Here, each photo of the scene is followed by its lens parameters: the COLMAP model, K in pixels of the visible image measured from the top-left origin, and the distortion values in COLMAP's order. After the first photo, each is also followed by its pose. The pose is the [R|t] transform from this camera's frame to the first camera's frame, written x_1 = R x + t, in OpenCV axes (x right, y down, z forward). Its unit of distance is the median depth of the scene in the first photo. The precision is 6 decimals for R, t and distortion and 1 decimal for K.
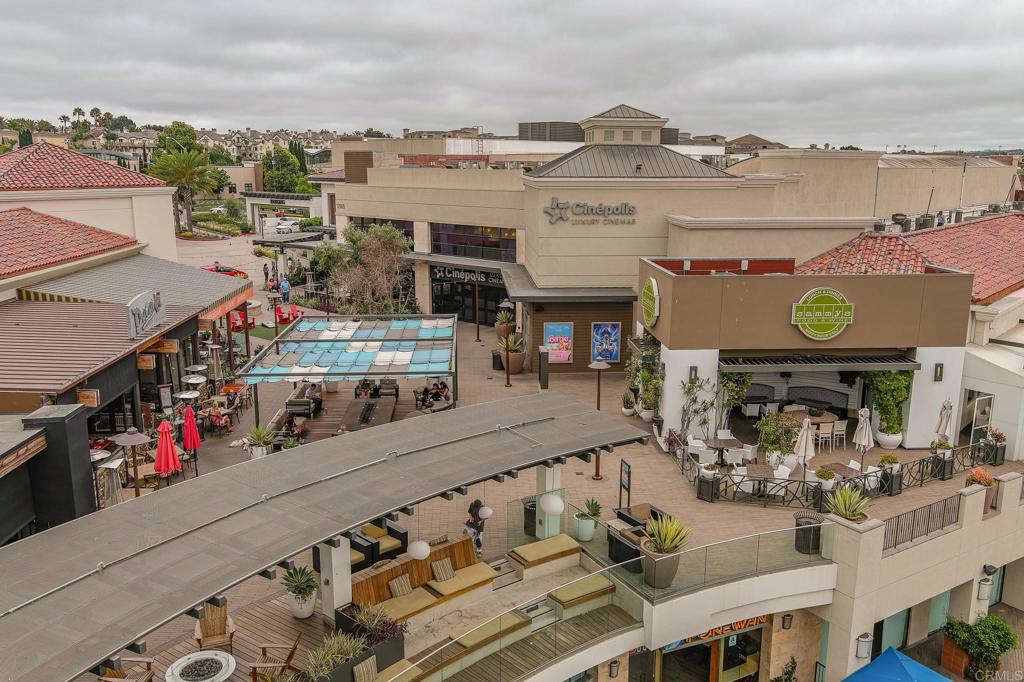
lens RADIAL K [[841.0, 0, 512.0], [0, 841.0, 341.0], [0, 0, 1]] dist [0.075783, -0.085511]
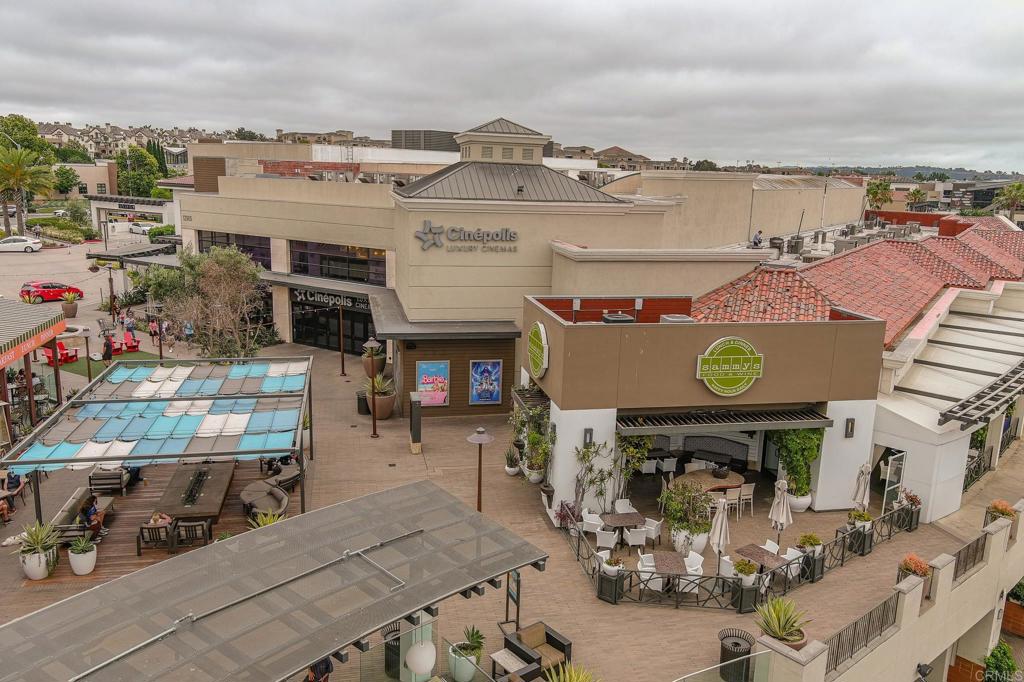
lens RADIAL K [[814.9, 0, 512.0], [0, 814.9, 341.0], [0, 0, 1]] dist [0.070108, -0.075574]
pose [[0.989102, -0.006397, 0.147090, 0.011982], [0.006311, 0.999980, 0.001051, -0.044421], [-0.147093, -0.000111, 0.989123, 0.138569]]
